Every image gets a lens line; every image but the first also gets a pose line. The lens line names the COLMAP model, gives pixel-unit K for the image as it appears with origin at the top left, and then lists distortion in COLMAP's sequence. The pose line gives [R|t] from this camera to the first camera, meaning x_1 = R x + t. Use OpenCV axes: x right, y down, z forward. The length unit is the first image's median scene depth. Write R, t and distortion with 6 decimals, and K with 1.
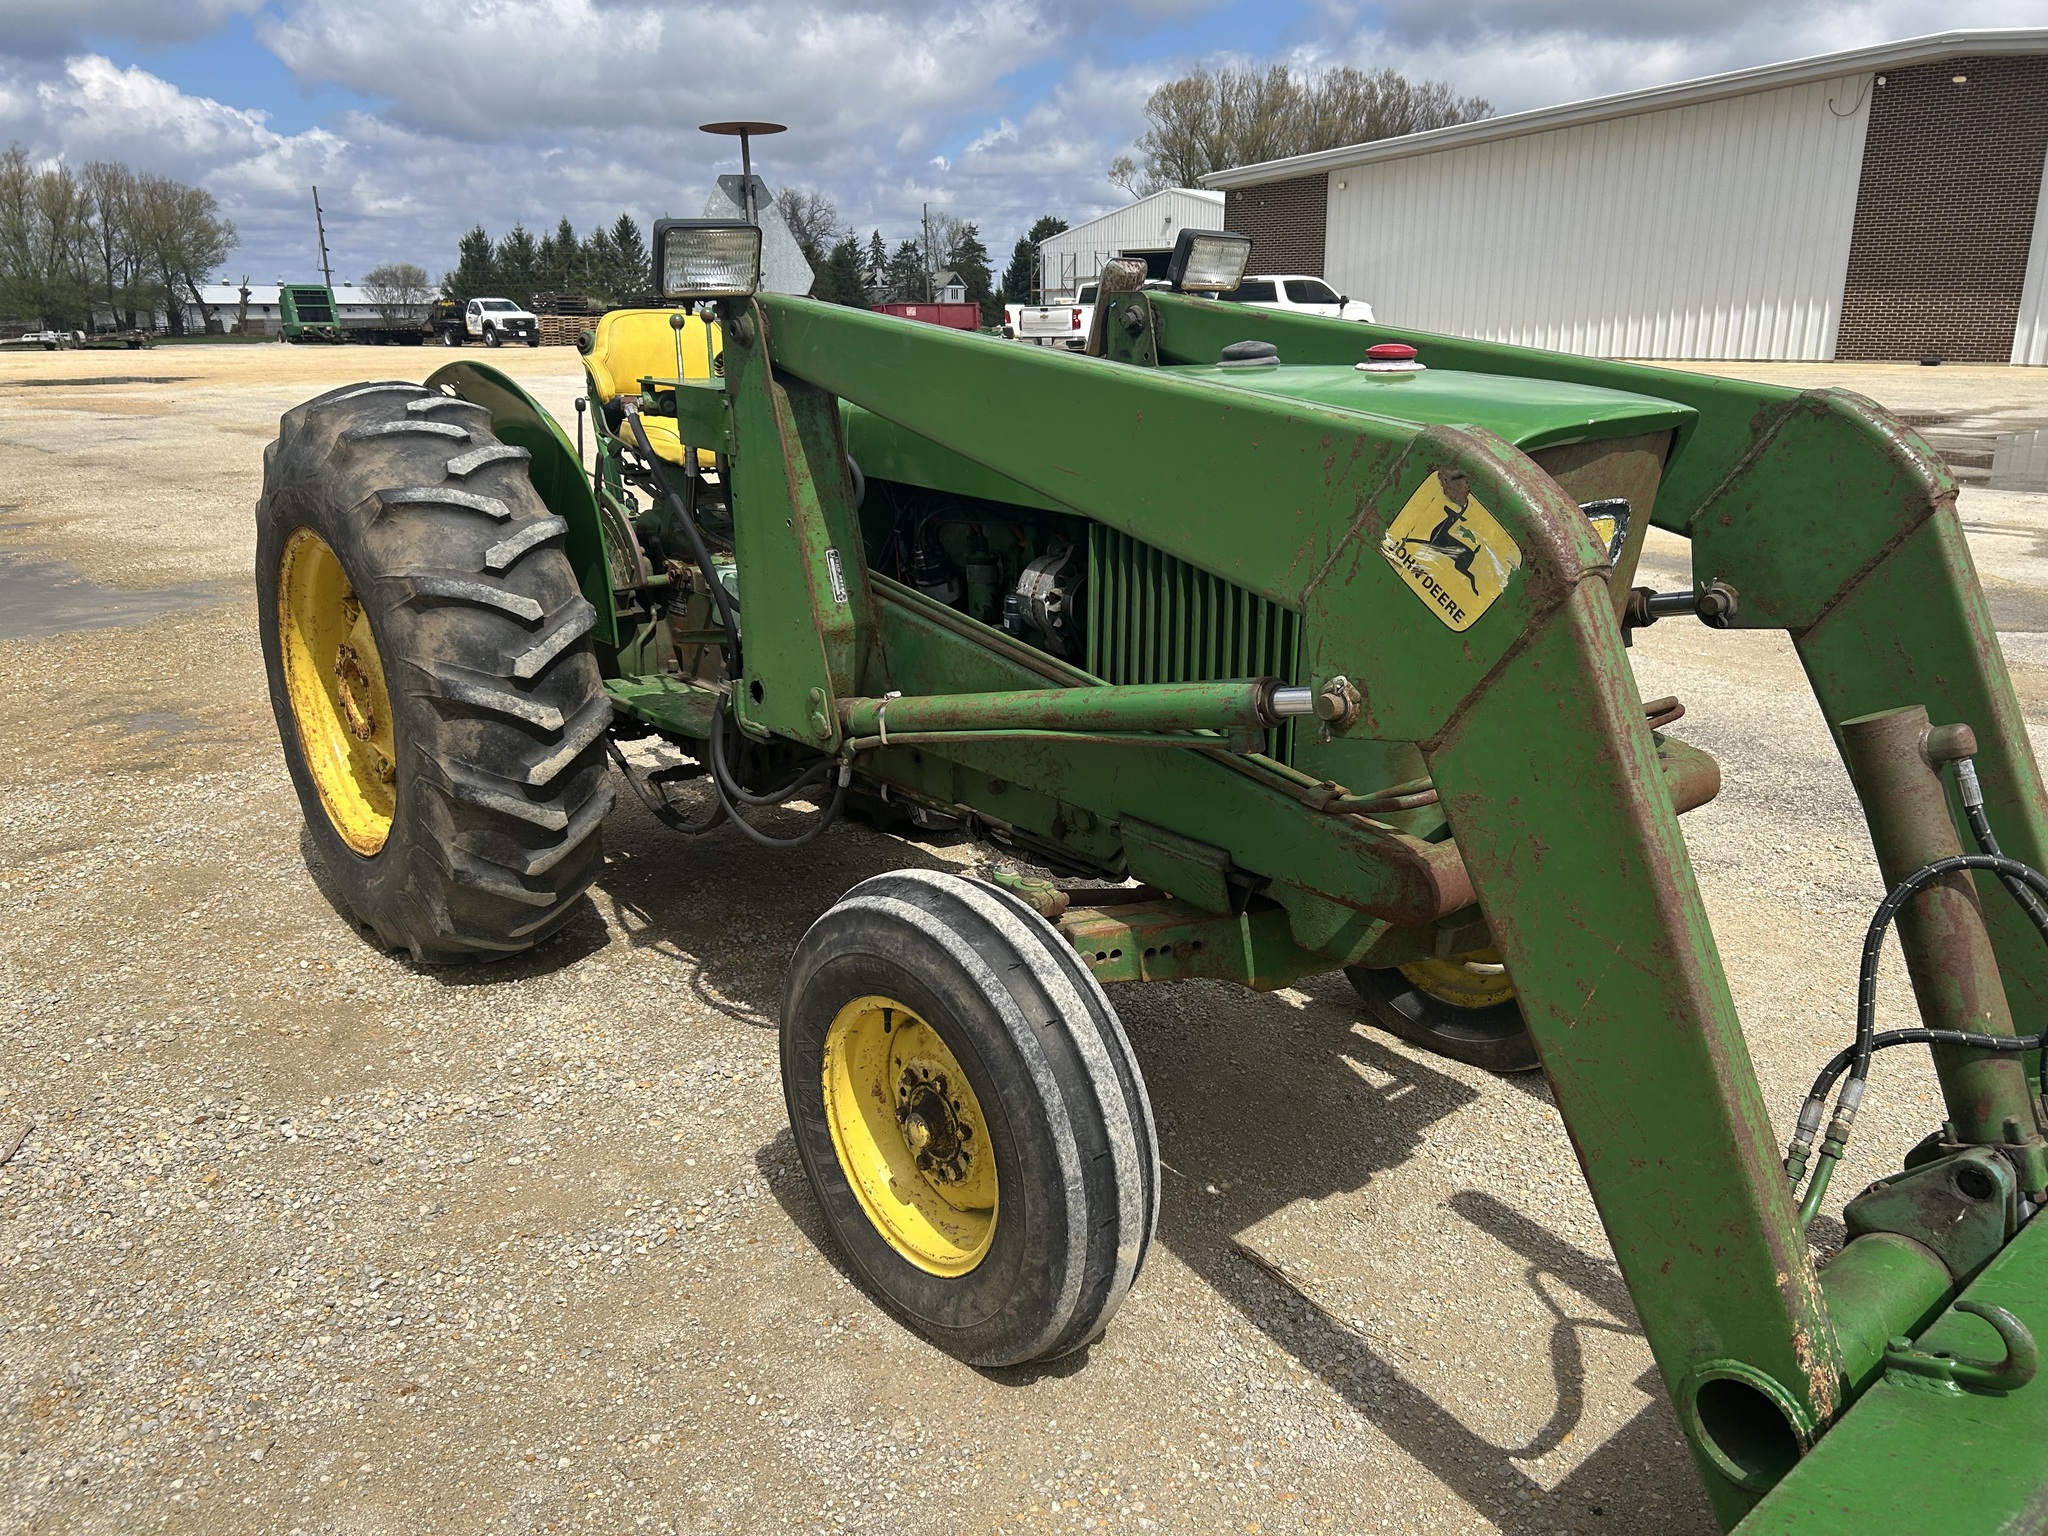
lens RADIAL K [[1542.9, 0, 1008.4], [0, 1542.9, 776.0], [0, 0, 1]] dist [0.054529, -0.058344]
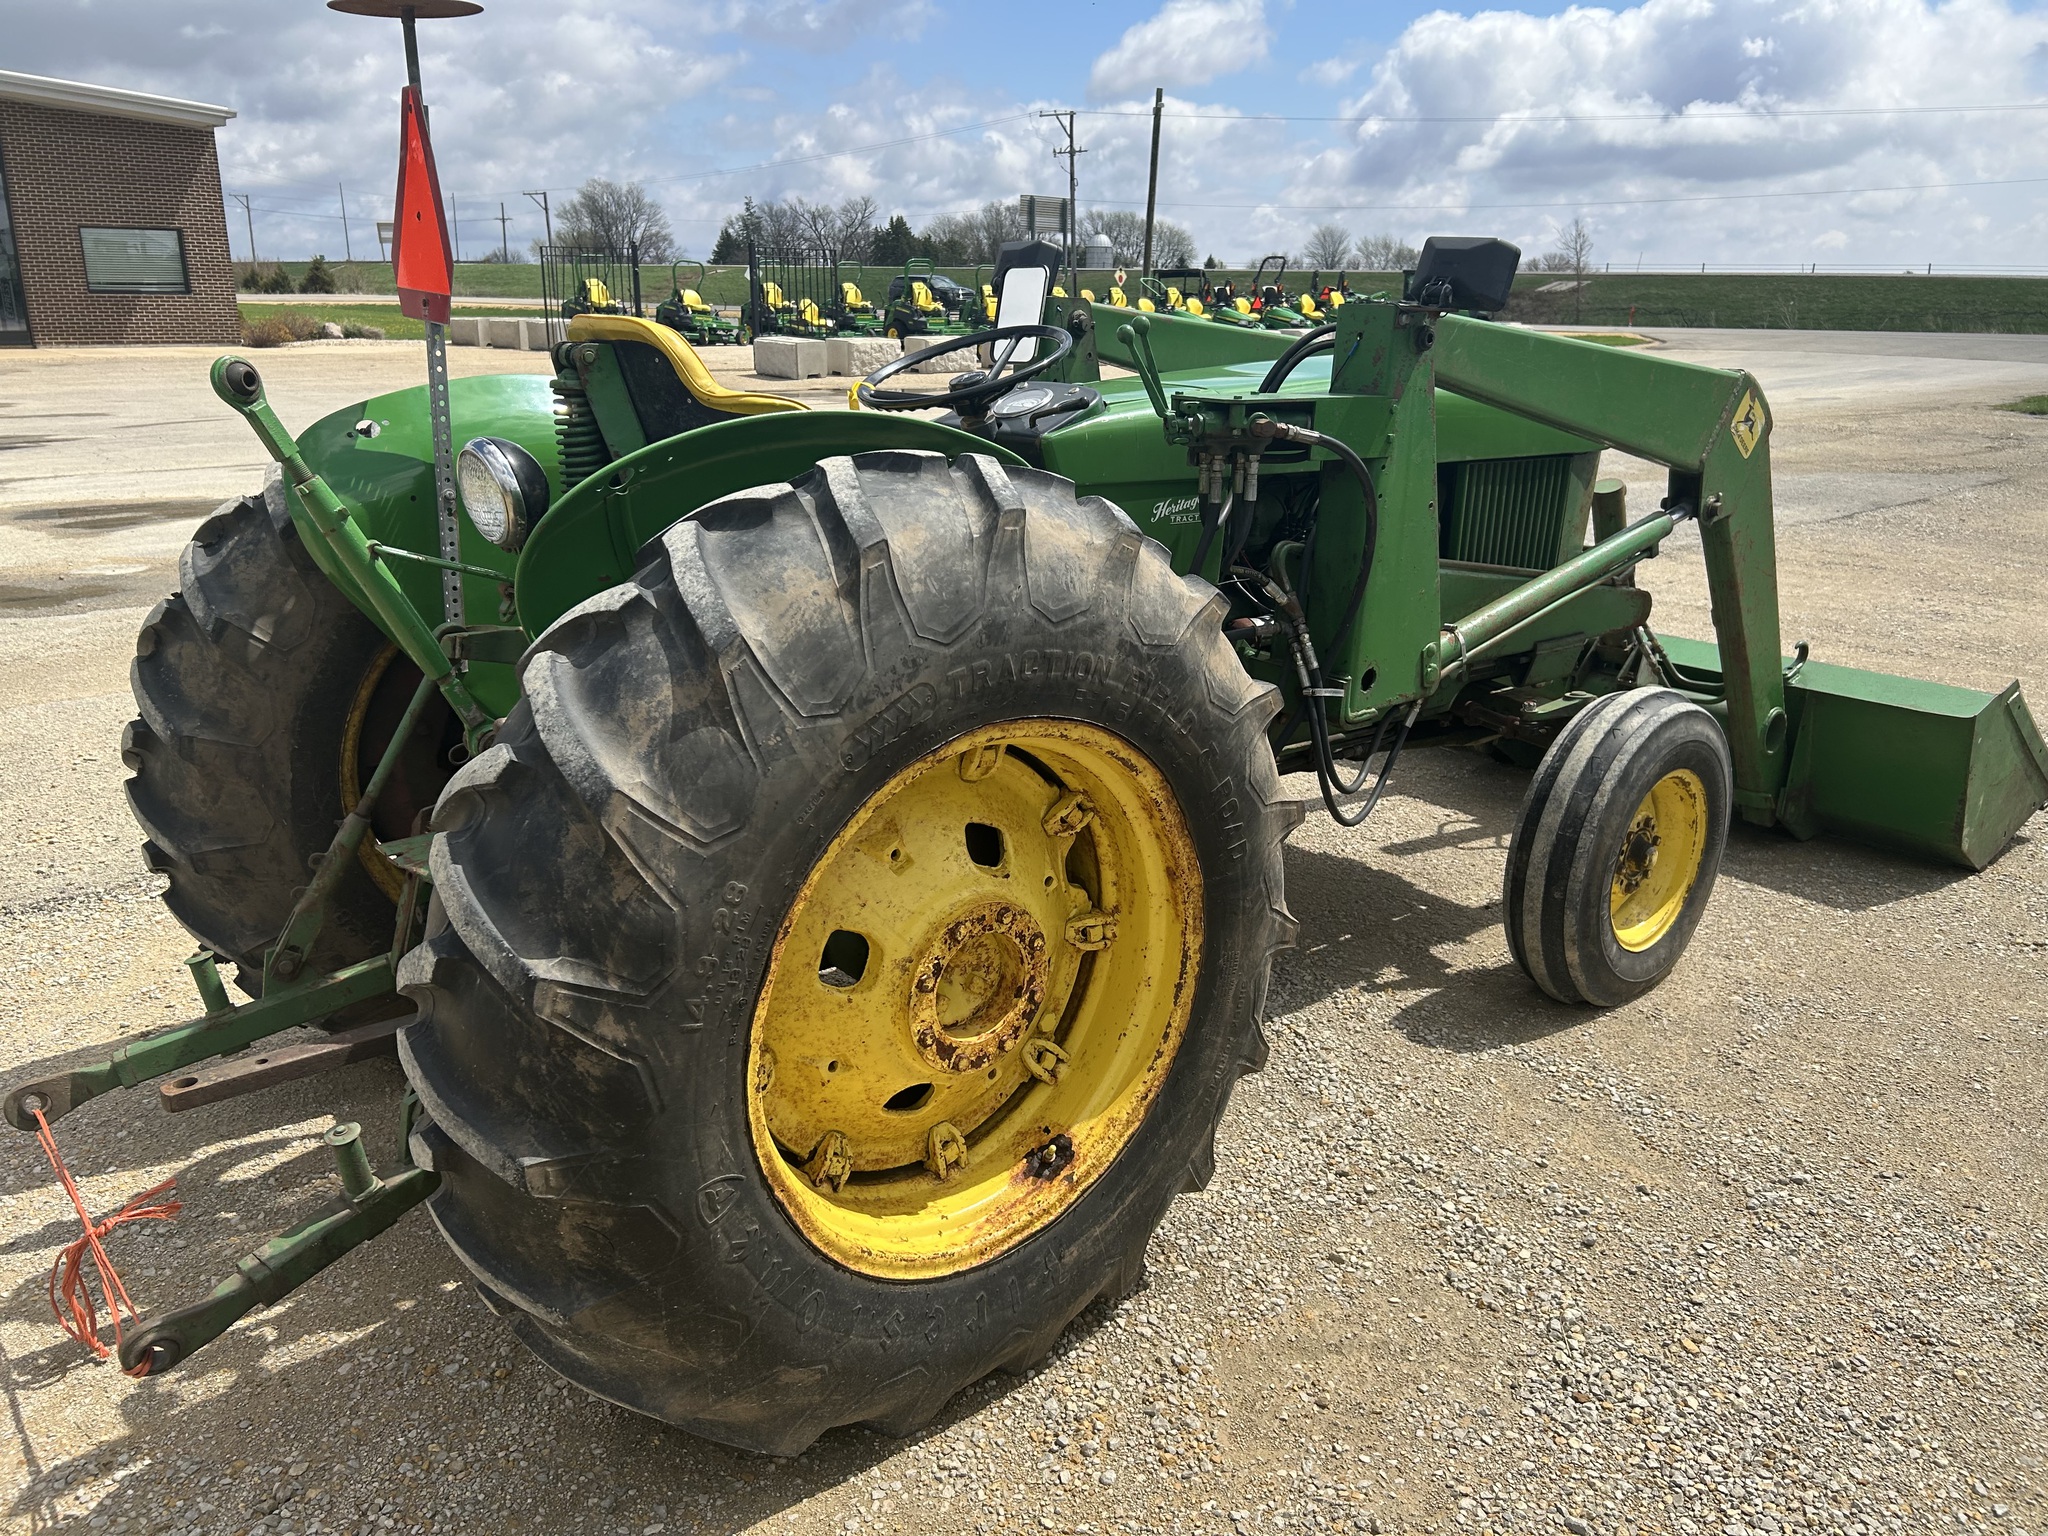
lens RADIAL K [[1542.9, 0, 1027.9], [0, 1542.9, 761.5], [0, 0, 1]] dist [0.054529, -0.058344]
pose [[-0.005989, -0.284193, 0.958748, -1.088695], [0.280861, 0.919694, 0.274371, -0.328313], [-0.959730, 0.270918, 0.074310, 1.063296]]
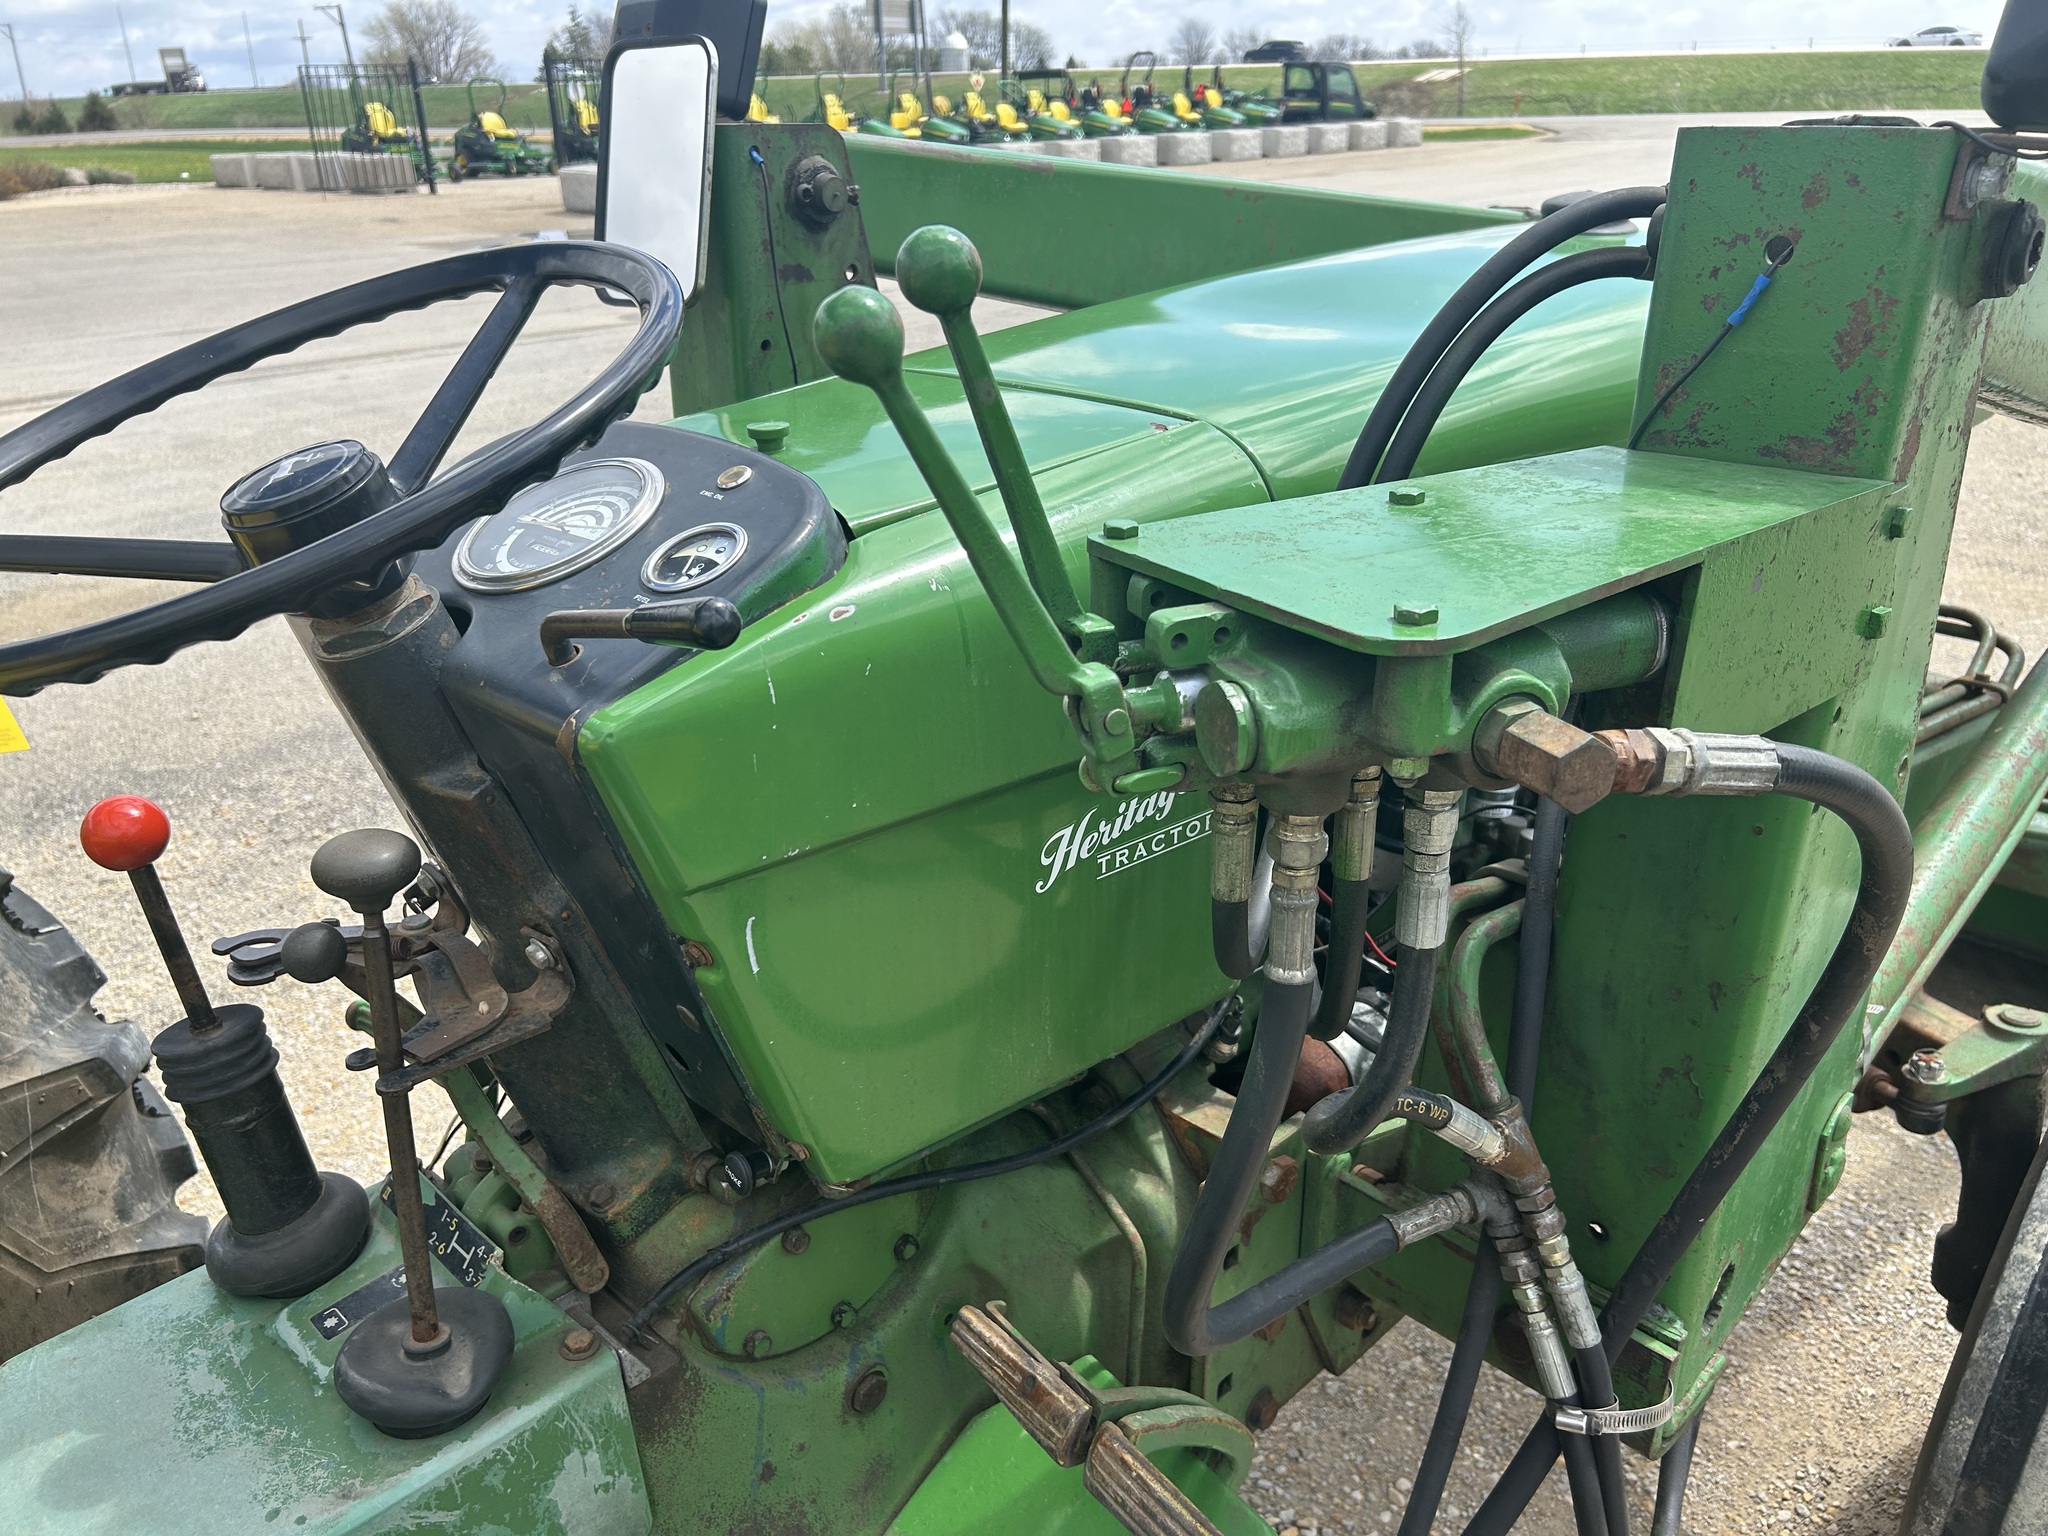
lens RADIAL K [[1542.9, 0, 1015.8], [0, 1542.9, 760.5], [0, 0, 1]] dist [0.054529, -0.058344]
pose [[-0.084371, -0.383240, 0.919787, -0.380319], [0.312597, 0.866299, 0.389628, -0.316399], [-0.946131, 0.320396, 0.046709, 1.002843]]
